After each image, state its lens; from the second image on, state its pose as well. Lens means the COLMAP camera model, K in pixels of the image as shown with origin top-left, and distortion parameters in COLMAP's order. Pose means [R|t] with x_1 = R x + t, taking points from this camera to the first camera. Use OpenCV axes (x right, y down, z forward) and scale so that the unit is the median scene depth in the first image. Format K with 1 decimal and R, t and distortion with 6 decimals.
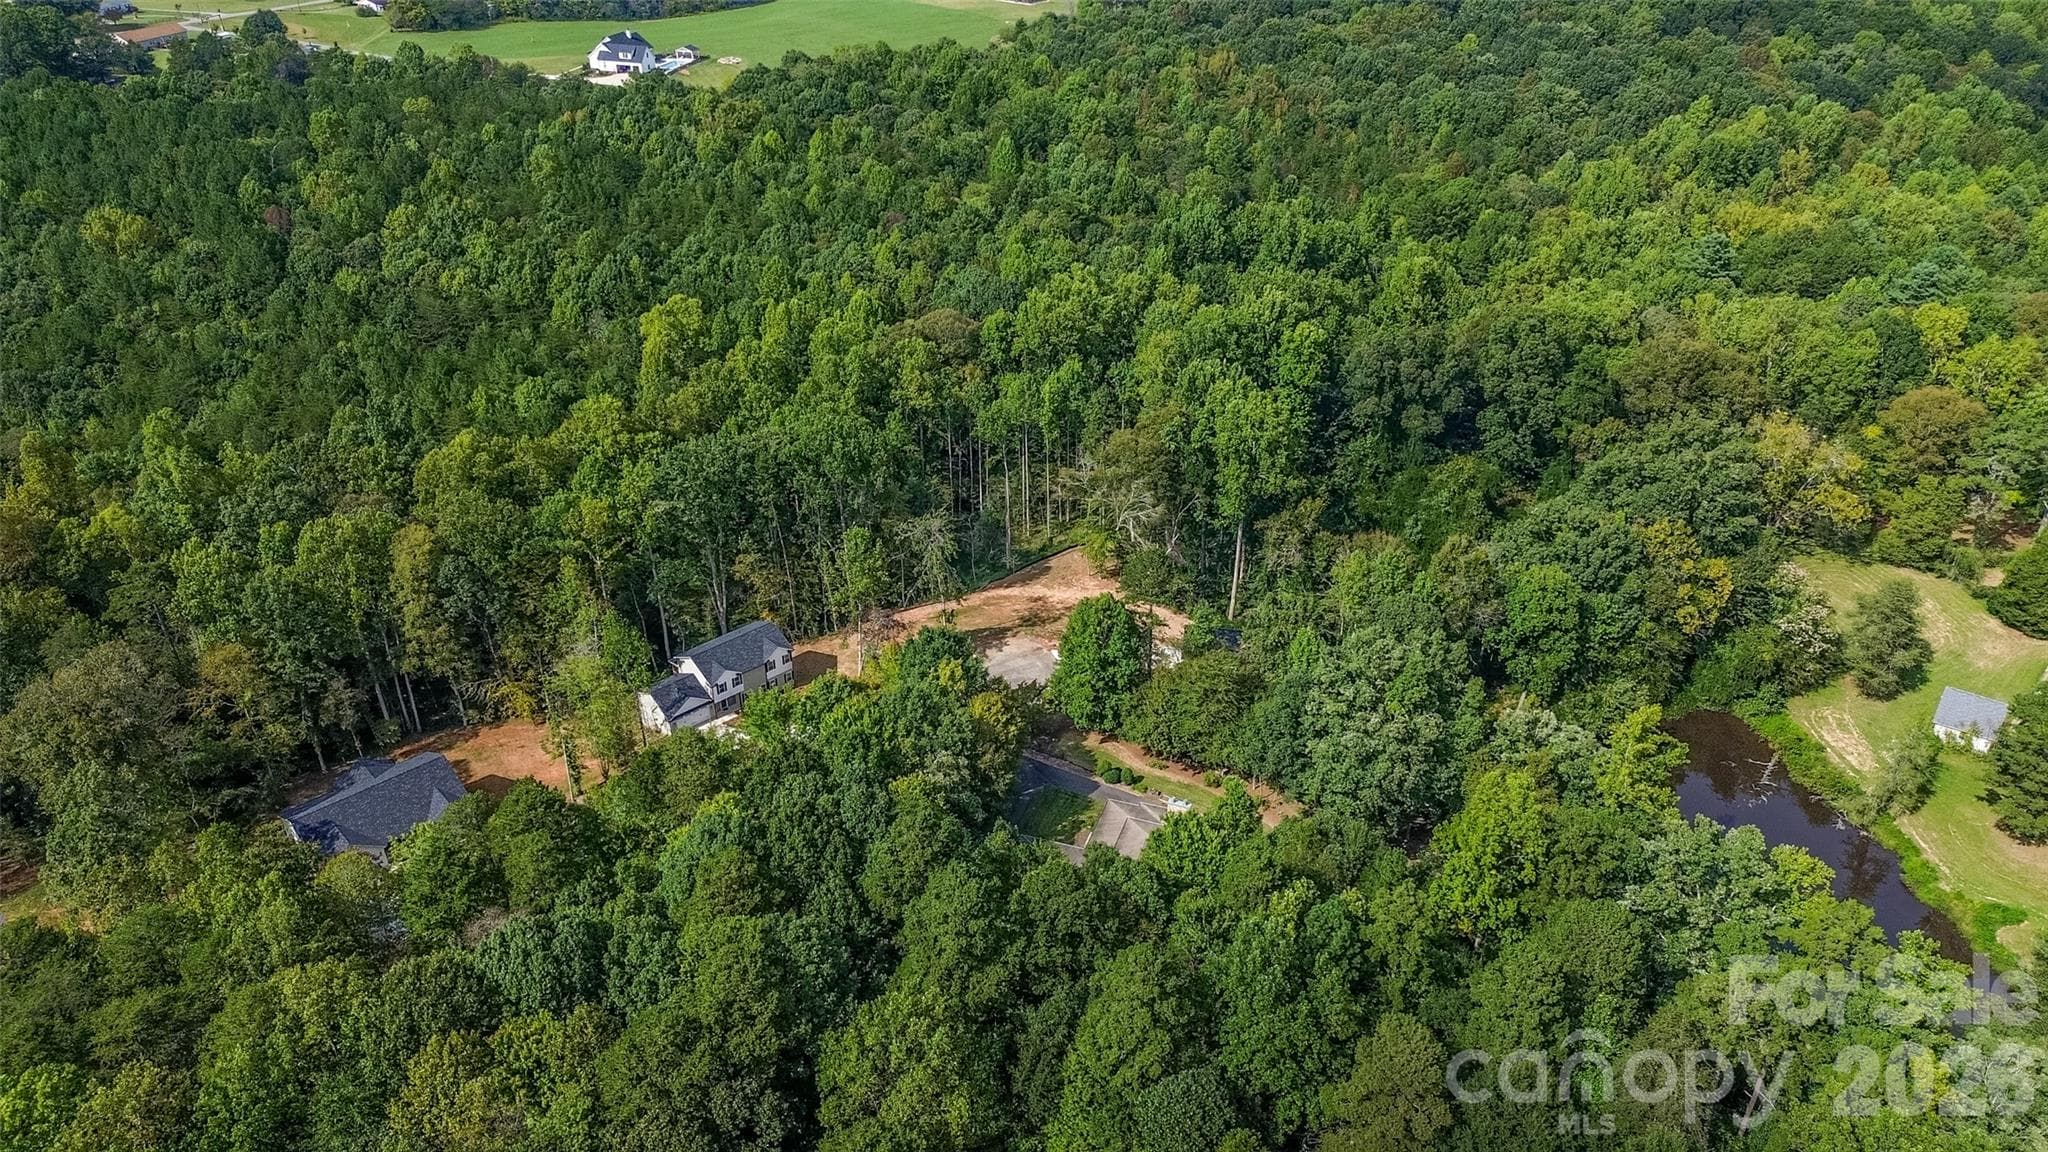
lens RADIAL K [[1423.4, 0, 1028.7], [0, 1423.4, 575.1], [0, 0, 1]] dist [0.038095, -0.029011]
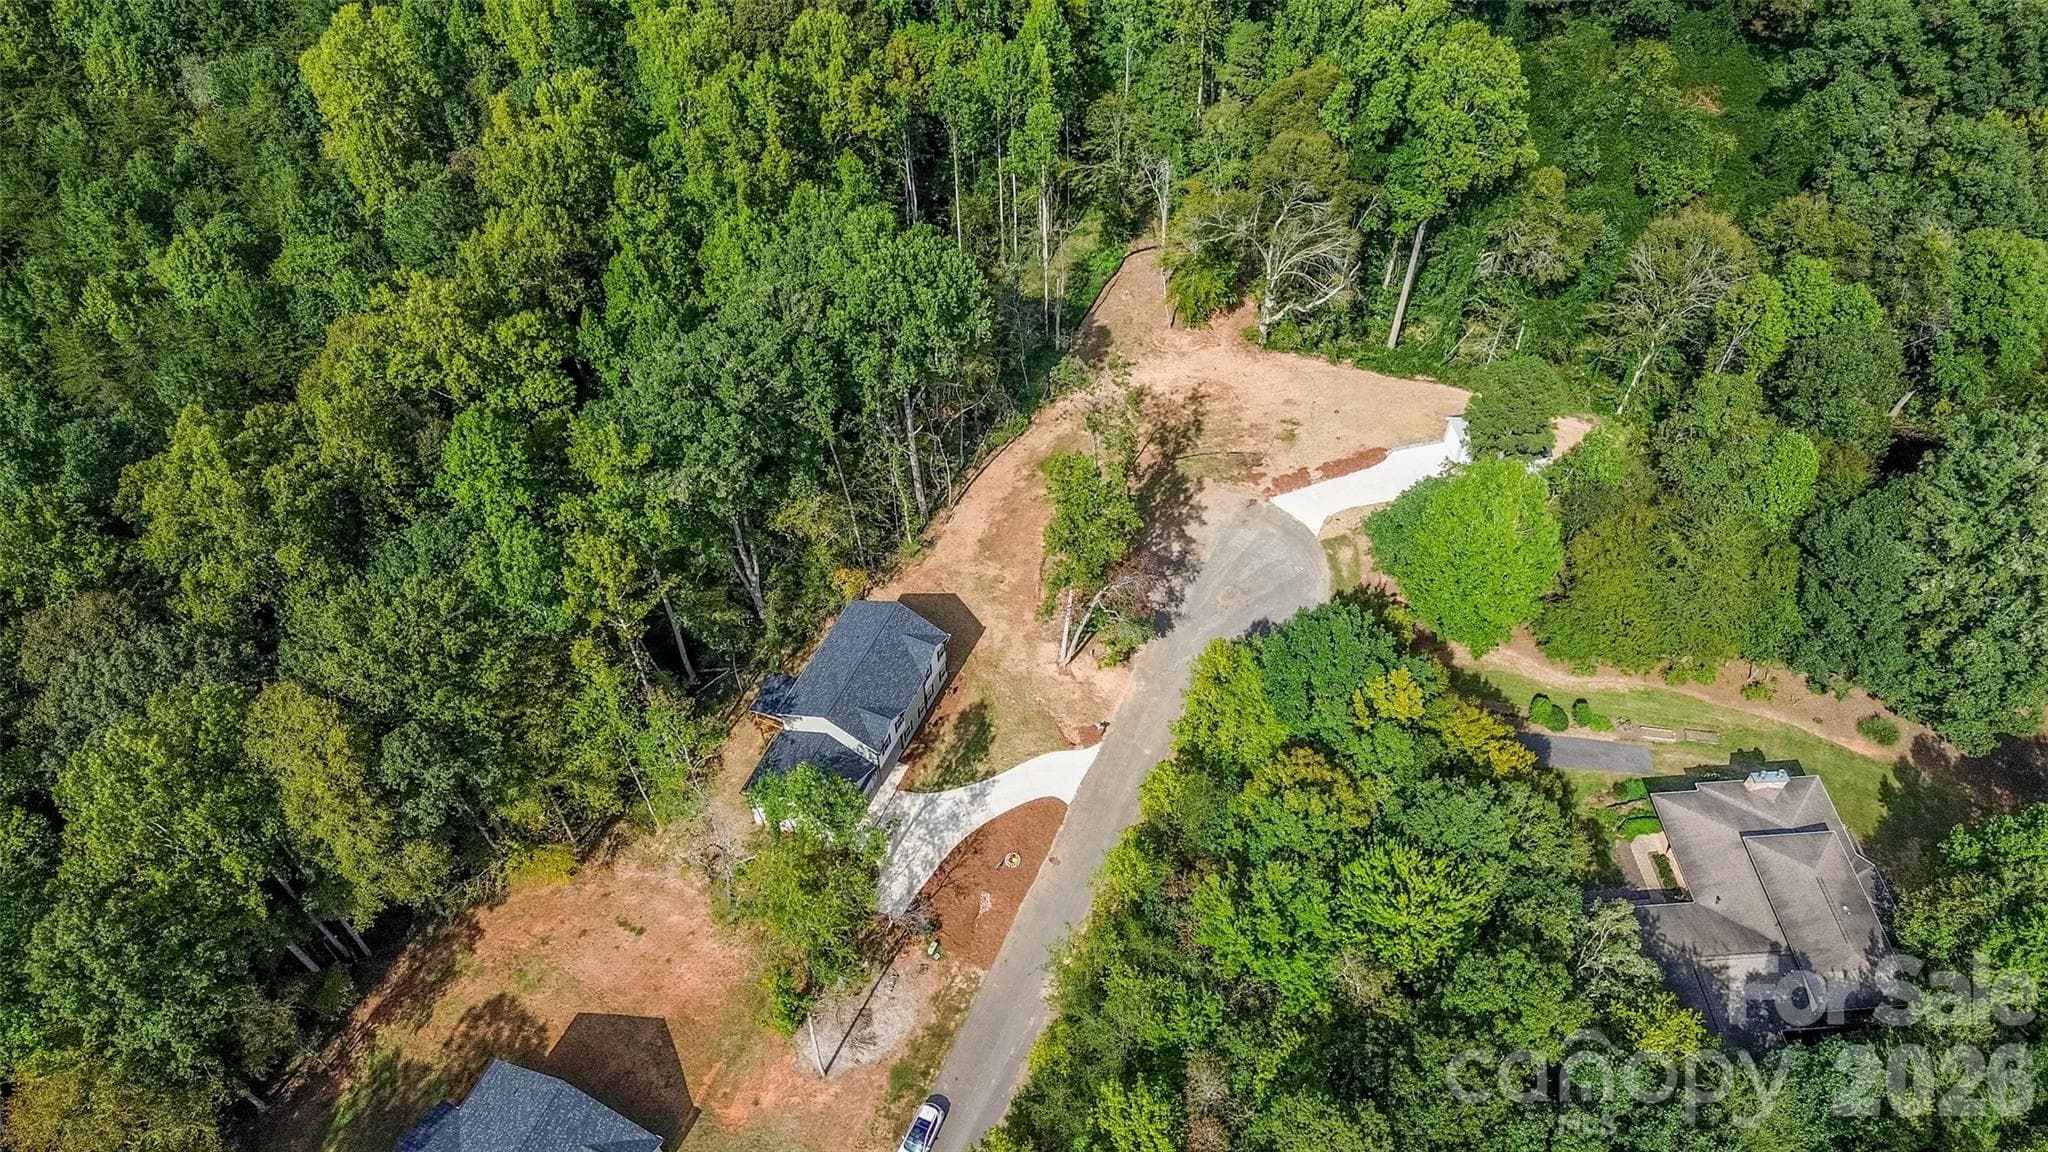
lens RADIAL K [[1423.4, 0, 1035.6], [0, 1423.4, 576.7], [0, 0, 1]] dist [0.038095, -0.029011]
pose [[0.915086, -0.311710, 0.255840, -0.245707], [0.202793, 0.904085, 0.376171, -0.173309], [-0.348557, -0.292346, 0.890529, 0.377851]]
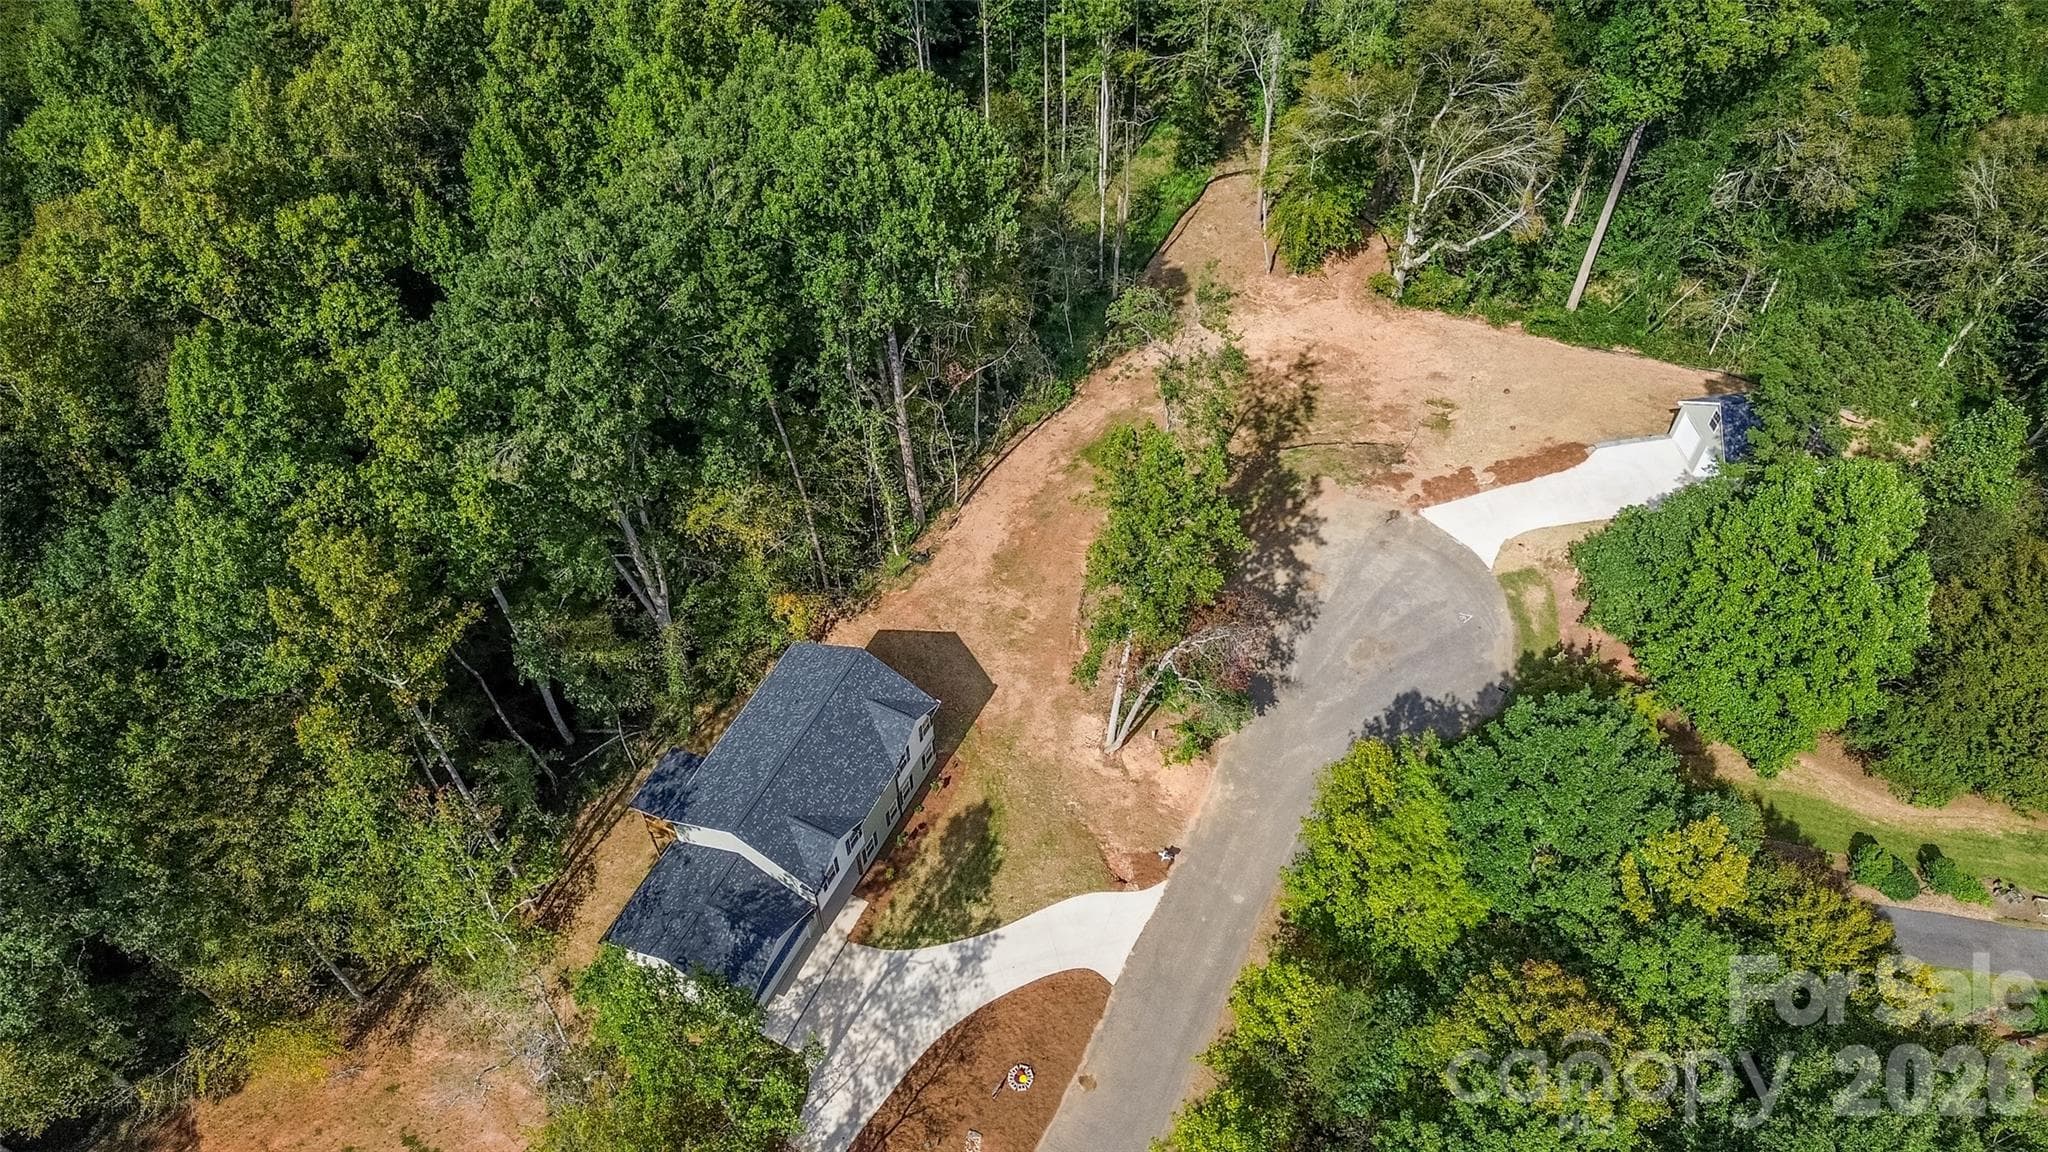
lens RADIAL K [[1423.4, 0, 1021.7], [0, 1423.4, 580.2], [0, 0, 1]] dist [0.038095, -0.029011]
pose [[0.934555, -0.278290, 0.221725, -0.194513], [0.182934, 0.910262, 0.371427, -0.111452], [-0.305192, -0.306558, 0.901599, 0.549464]]
